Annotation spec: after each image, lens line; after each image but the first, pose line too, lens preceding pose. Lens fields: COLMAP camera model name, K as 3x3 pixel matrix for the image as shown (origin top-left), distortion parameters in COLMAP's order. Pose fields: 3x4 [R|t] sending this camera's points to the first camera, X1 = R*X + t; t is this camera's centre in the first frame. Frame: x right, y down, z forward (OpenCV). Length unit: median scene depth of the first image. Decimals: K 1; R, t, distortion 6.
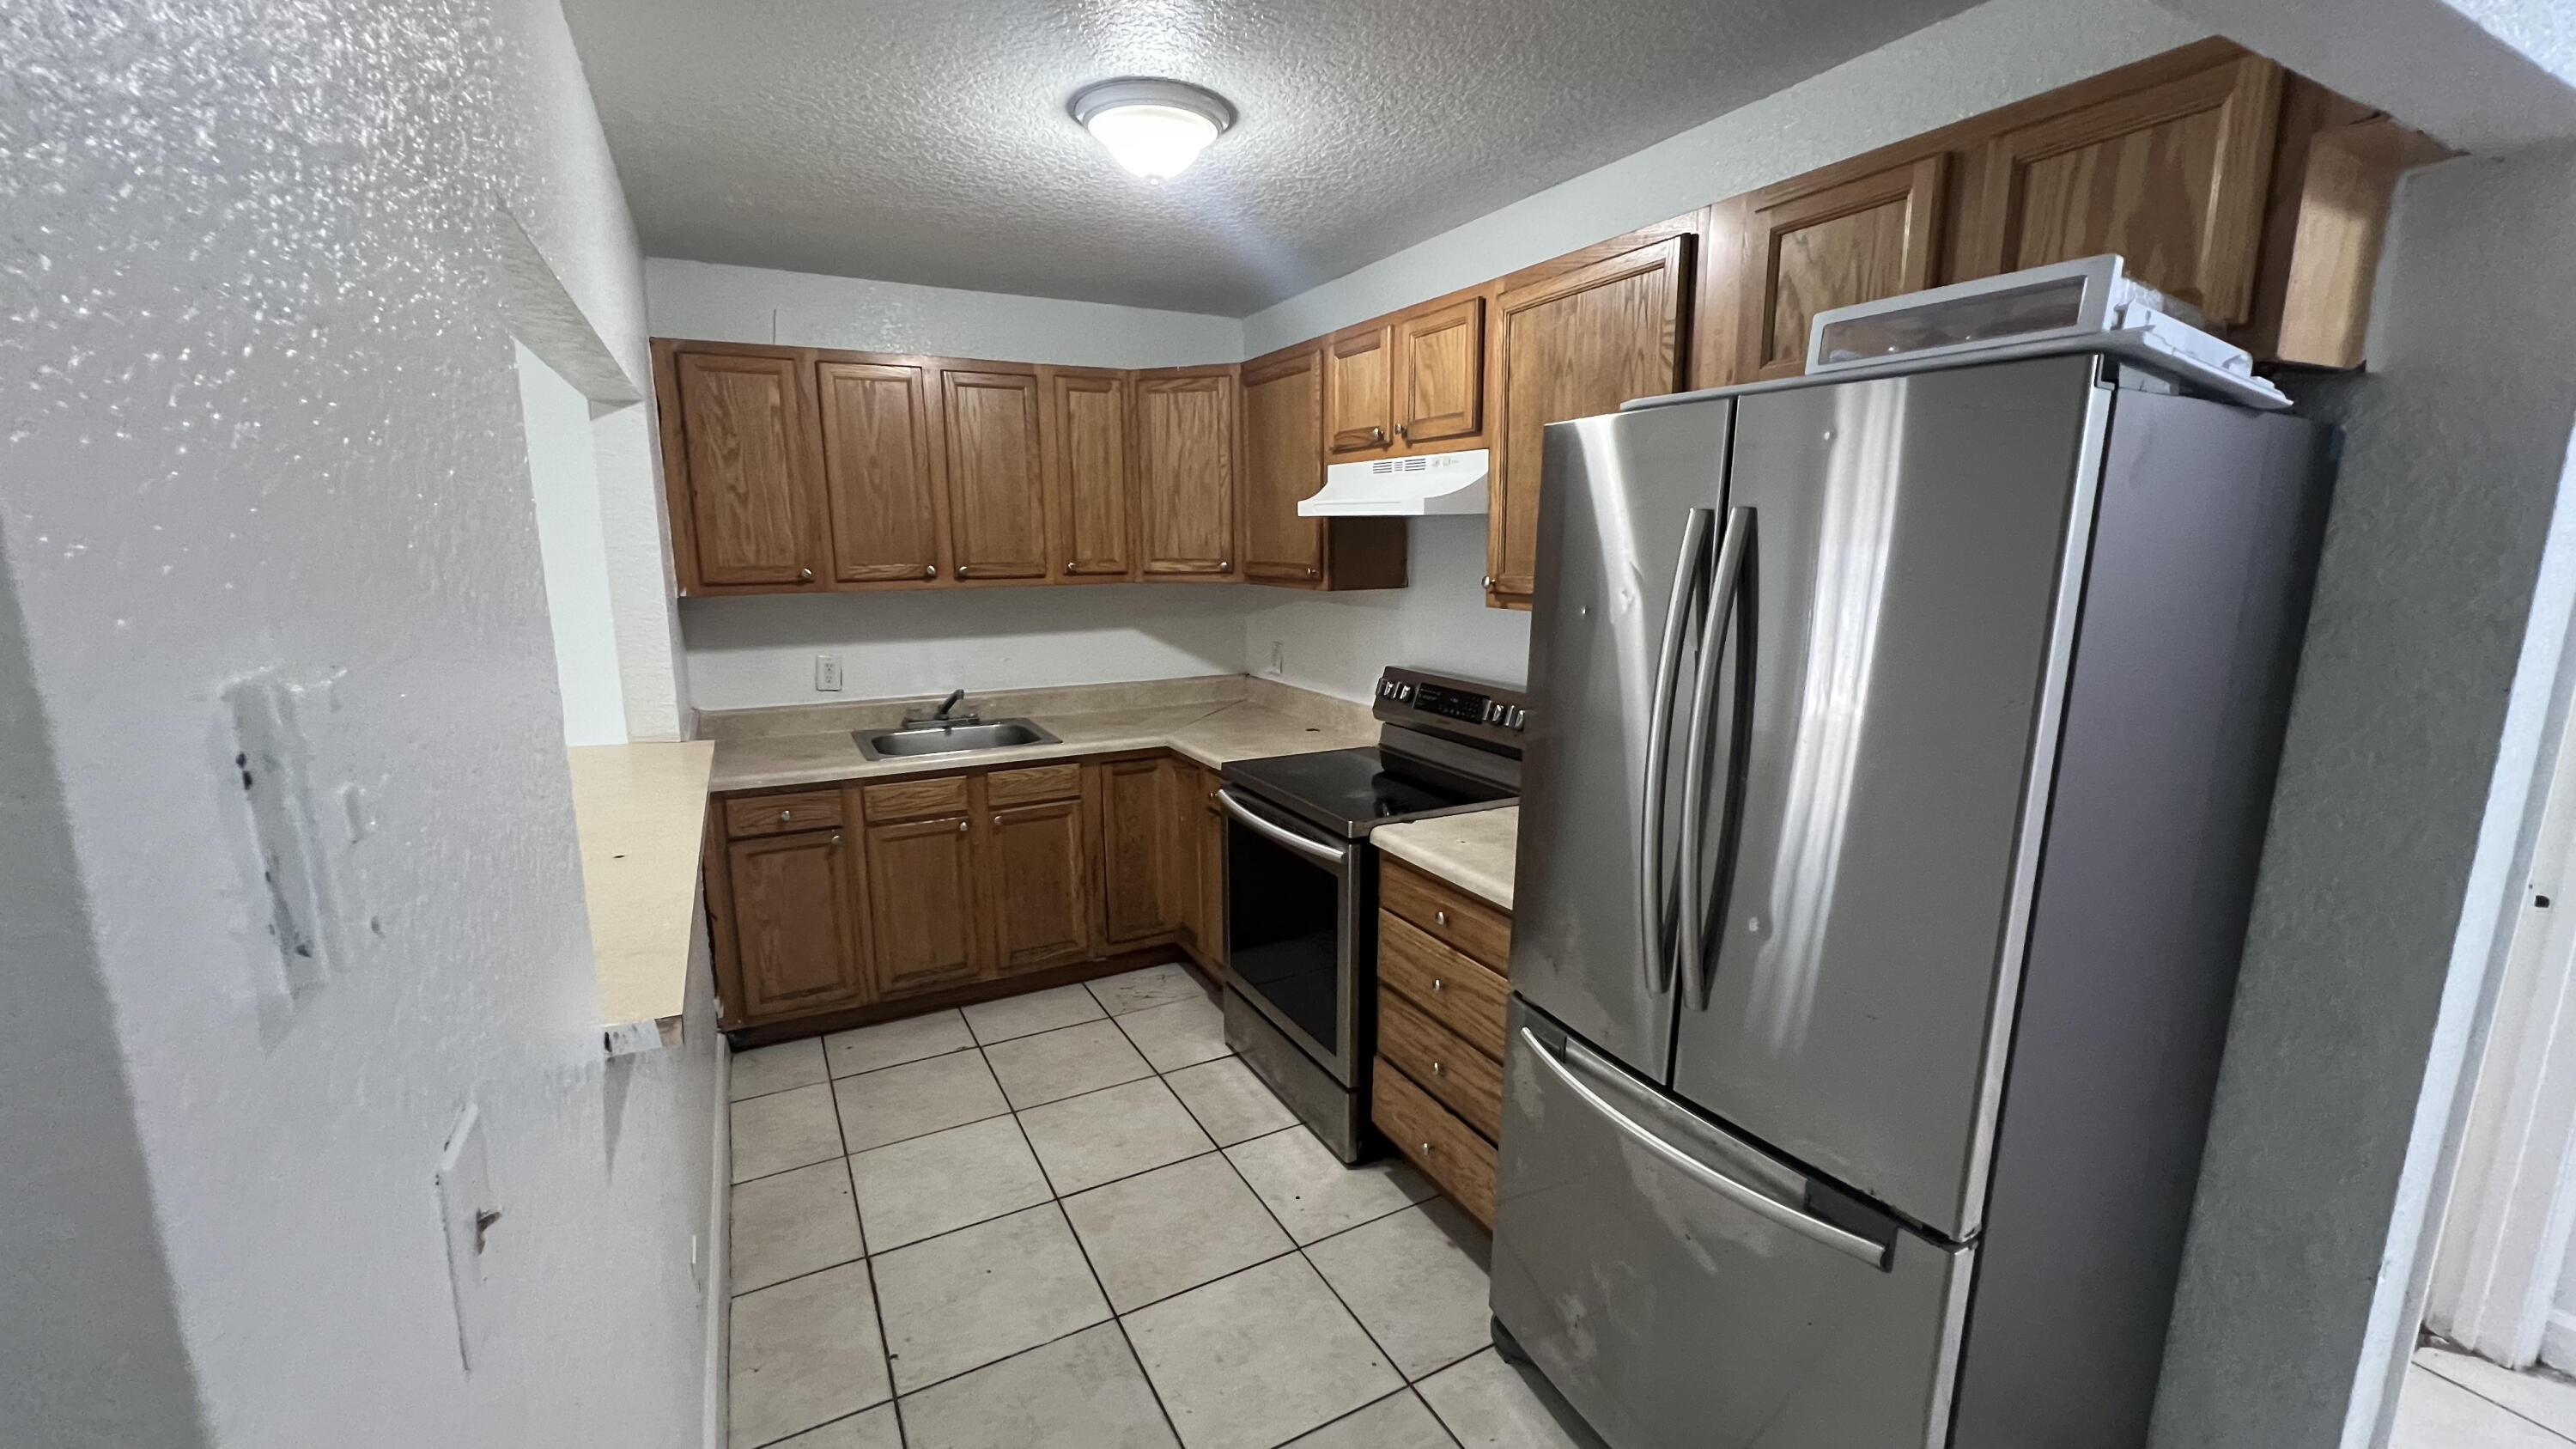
lens RADIAL K [[1030.5, 0, 1290.4], [0, 1030.5, 730.0], [0, 0, 1]] dist [0.002328, 0.000243]
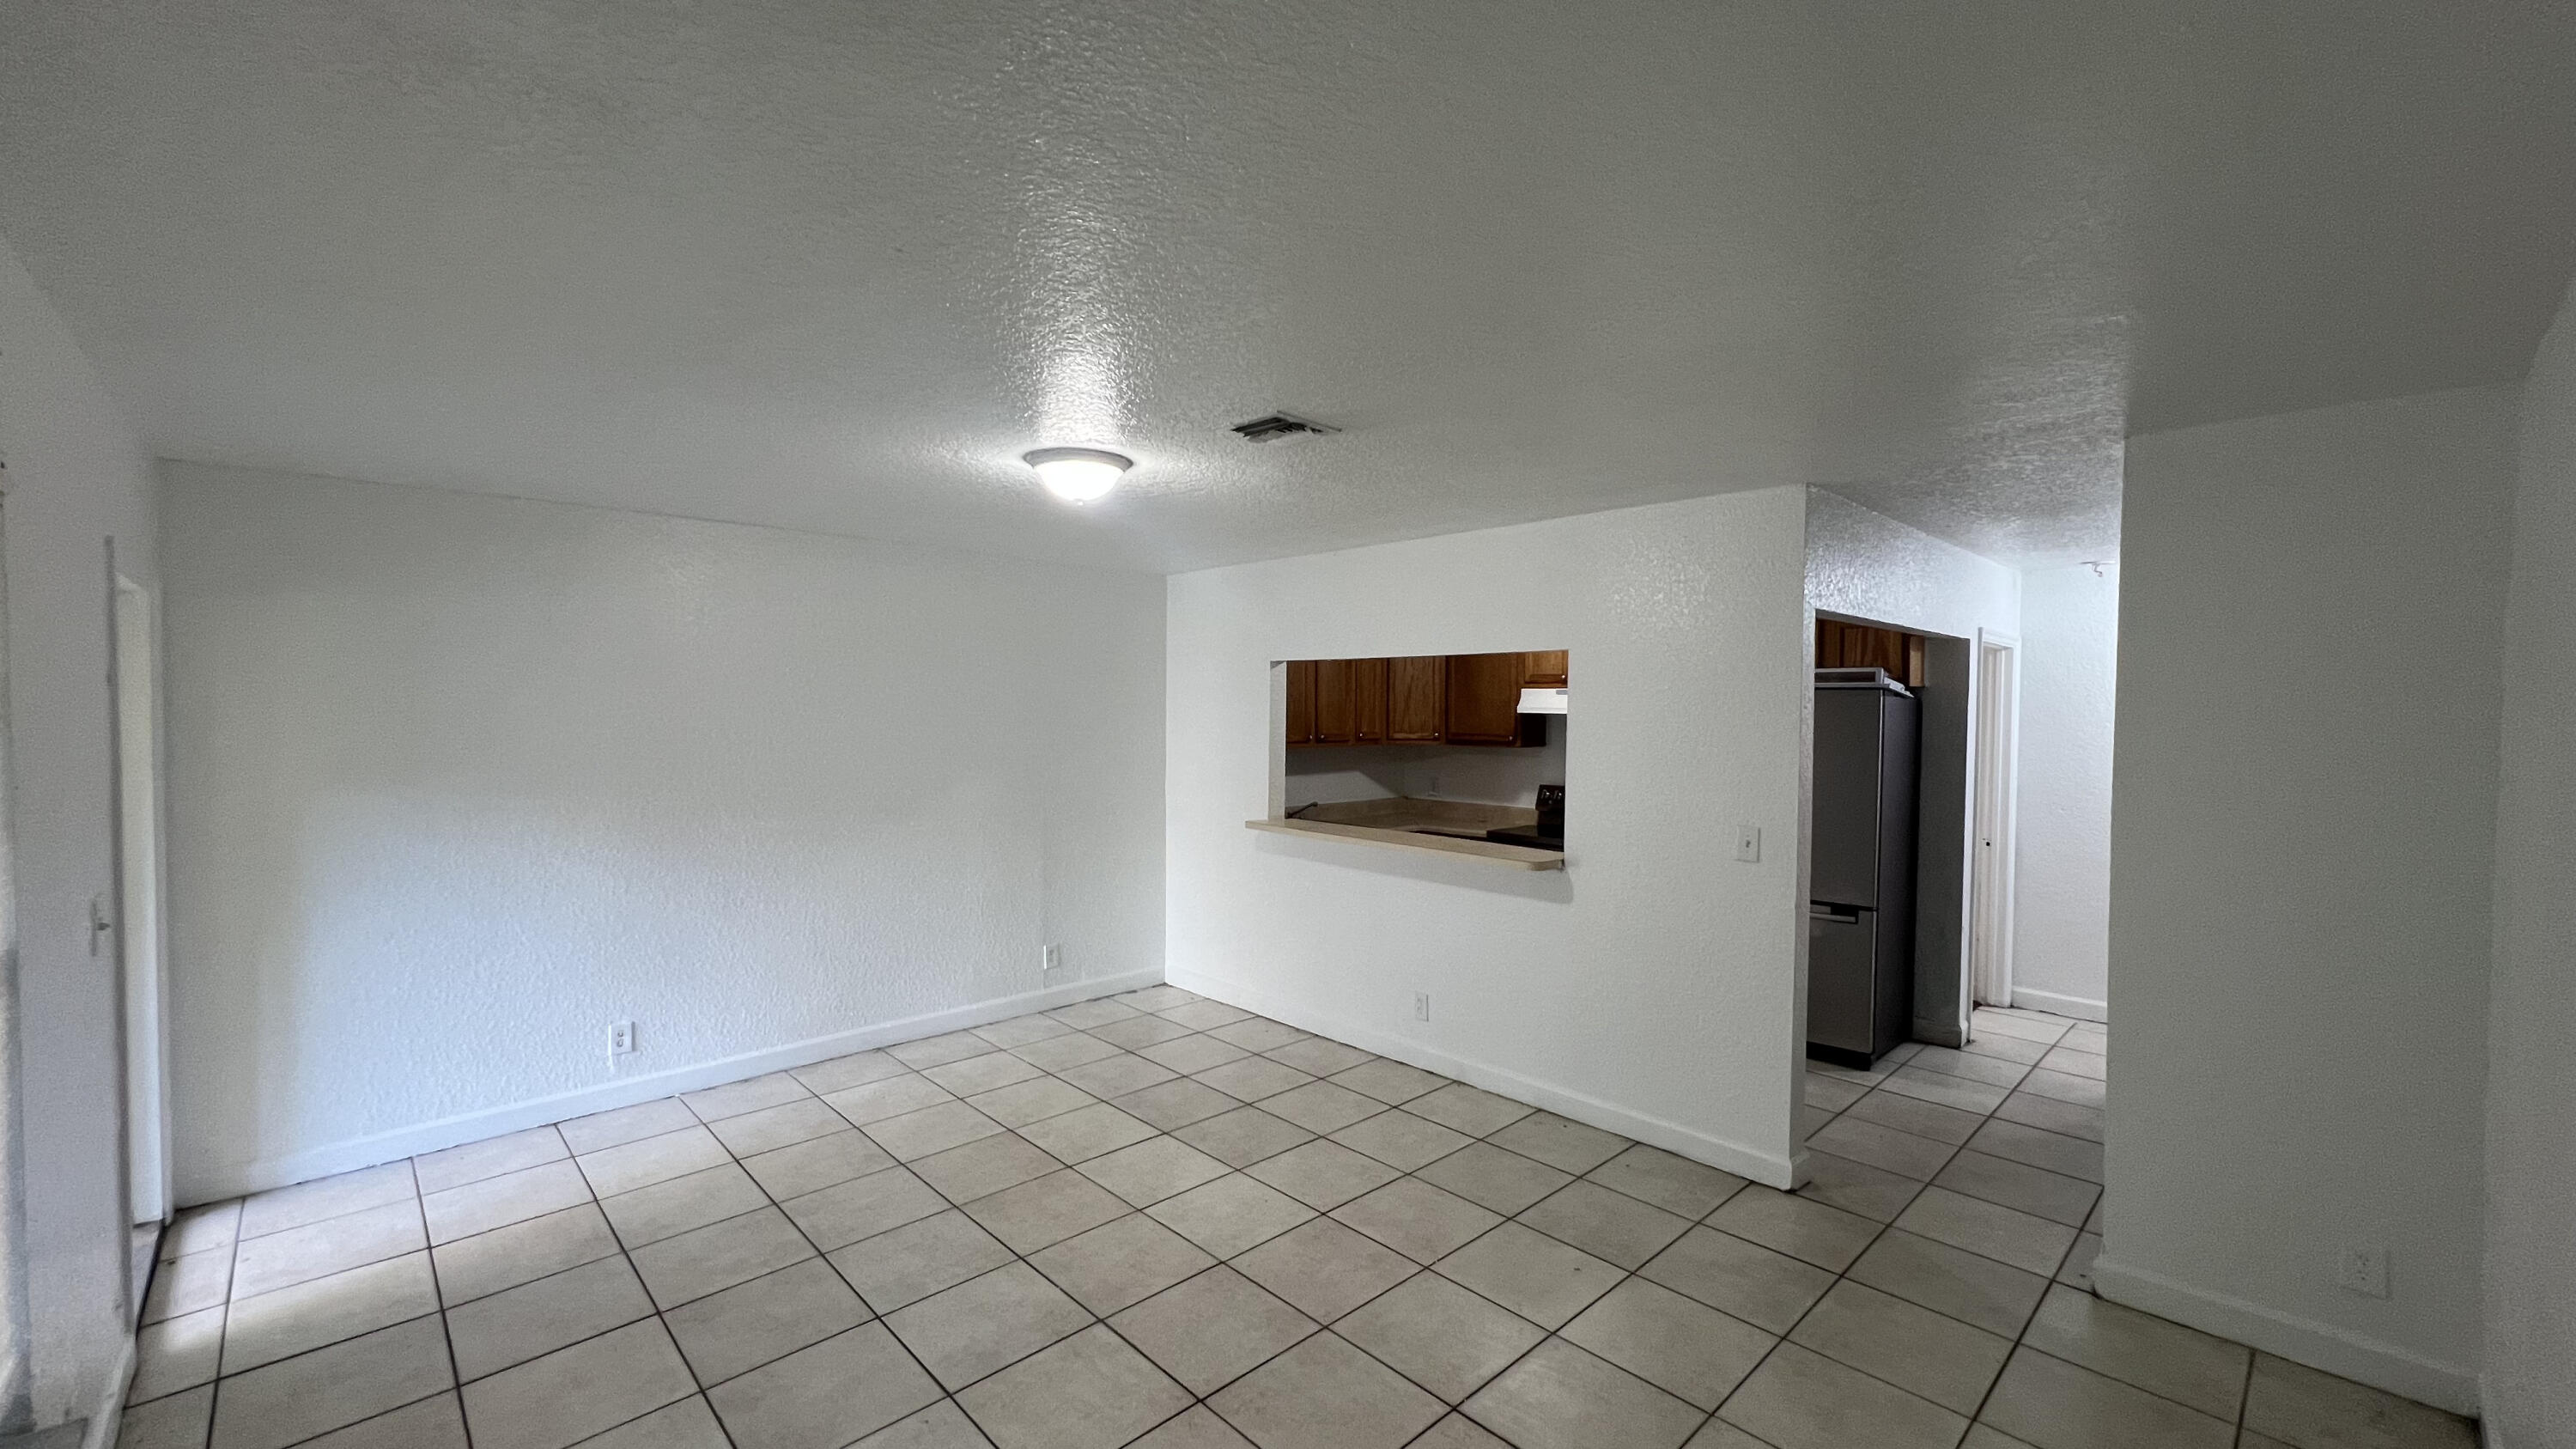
lens RADIAL K [[1030.5, 0, 1281.8], [0, 1030.5, 726.4], [0, 0, 1]] dist [0.002328, 0.000243]
pose [[0.965286, 0.004104, 0.261164, -0.995583], [0.039630, 0.985999, -0.161974, 0.143335], [-0.258172, 0.166701, 0.951608, -0.880604]]
